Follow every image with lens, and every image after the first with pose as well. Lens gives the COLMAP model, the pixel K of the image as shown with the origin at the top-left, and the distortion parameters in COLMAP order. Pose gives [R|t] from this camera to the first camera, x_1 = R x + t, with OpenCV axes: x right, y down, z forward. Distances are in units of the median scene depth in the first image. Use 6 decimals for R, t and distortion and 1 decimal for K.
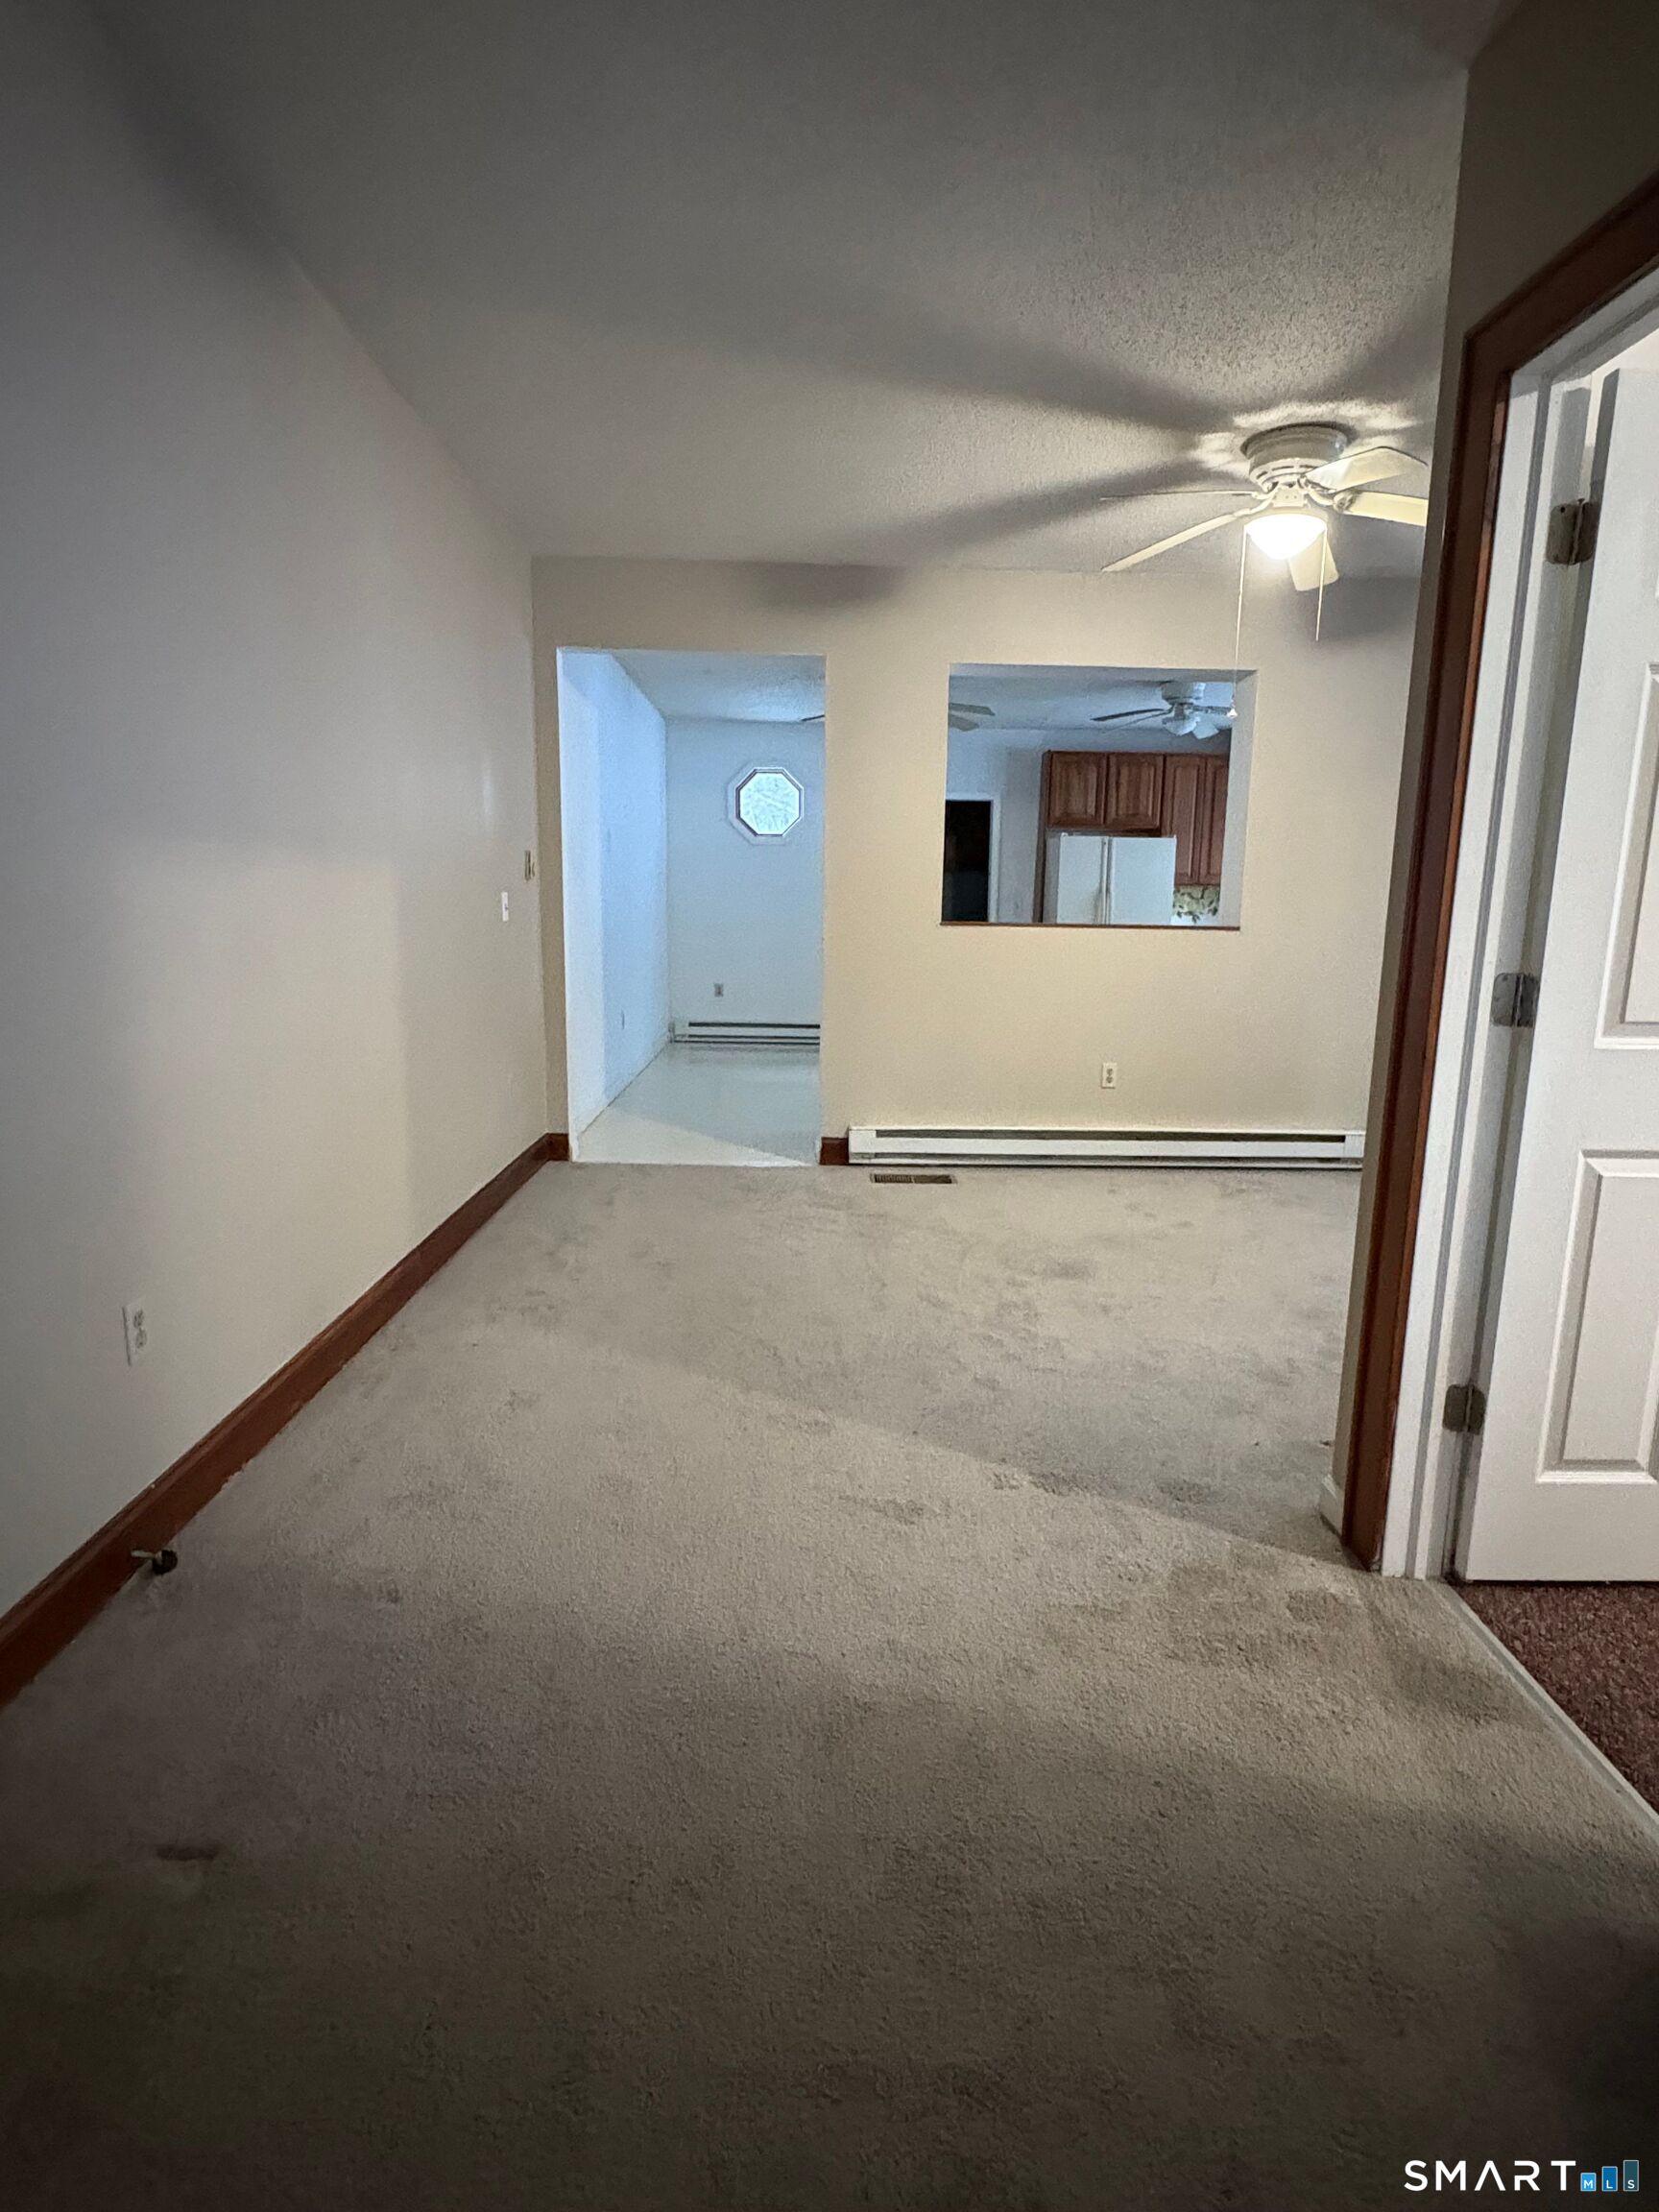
lens RADIAL K [[1152.1, 0, 816.3], [0, 1152.1, 1109.5], [0, 0, 1]] dist [-0.000905, -0.000087]
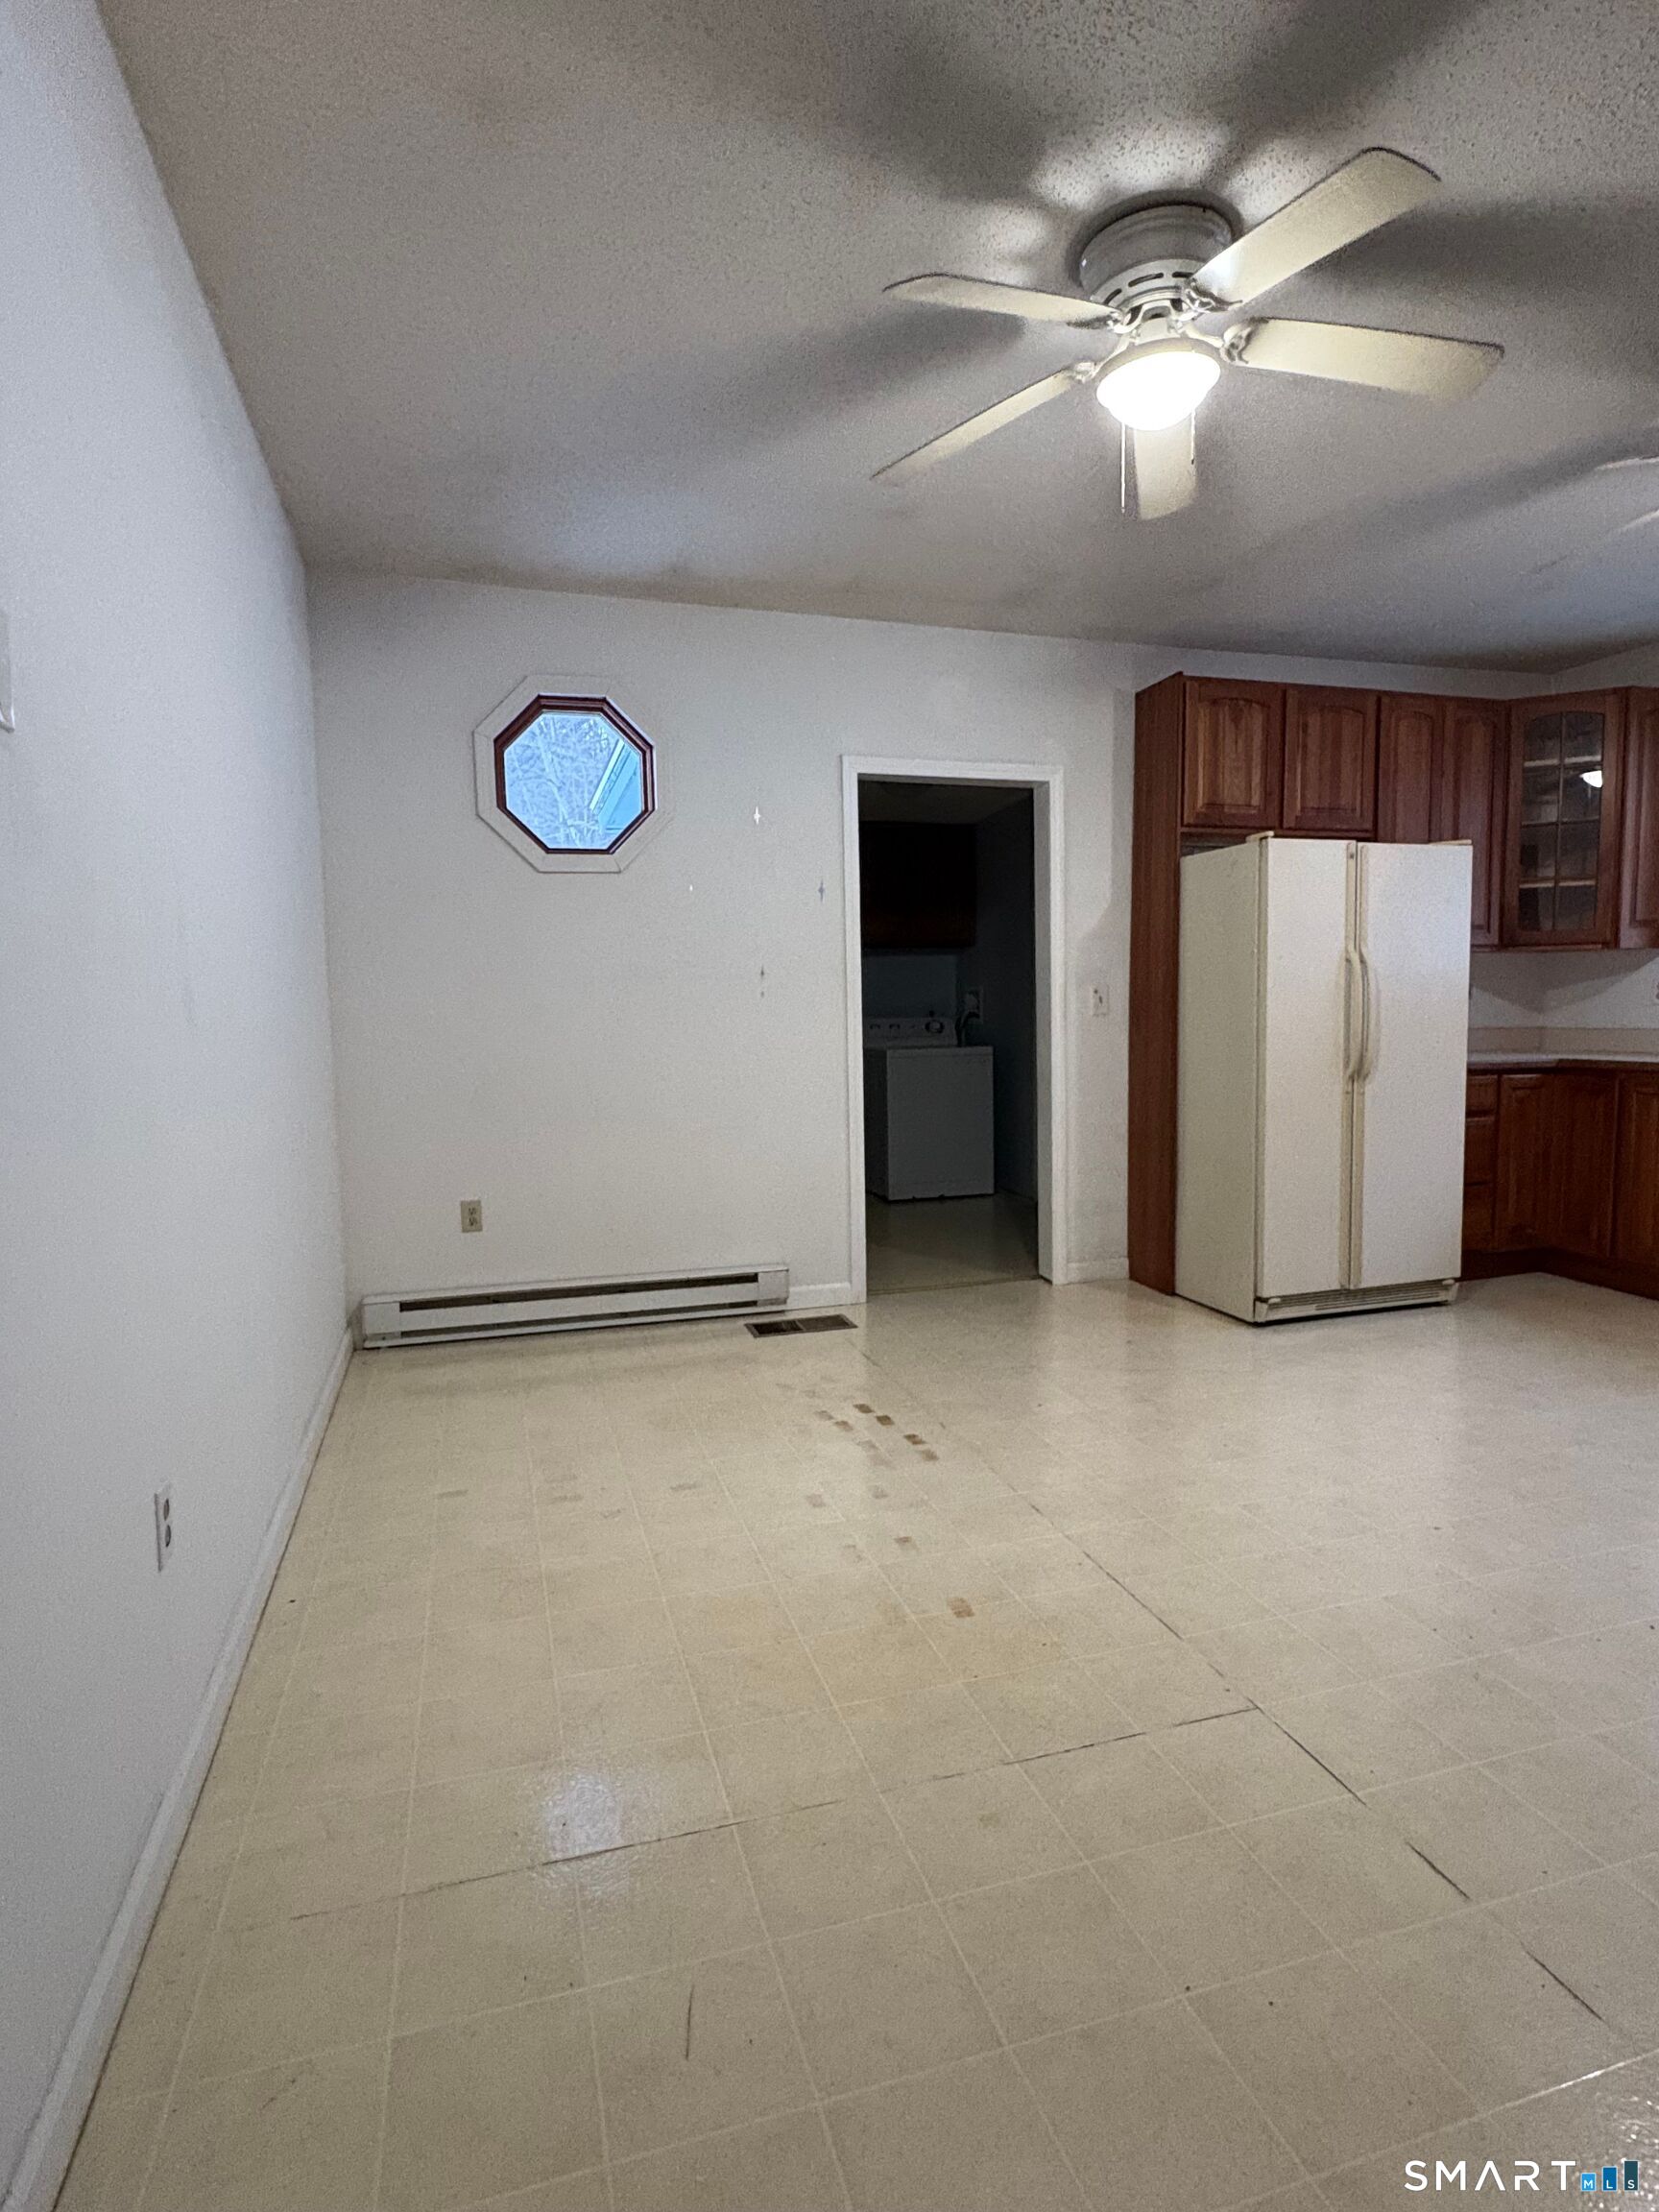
lens RADIAL K [[1152.1, 0, 846.8], [0, 1152.1, 1105.8], [0, 0, 1]] dist [-0.000905, -0.000087]
pose [[0.956185, -0.055813, 0.287393, -0.074760], [0.083443, 0.992898, -0.084800, -0.099934], [-0.280619, 0.105066, 0.954052, 0.576189]]
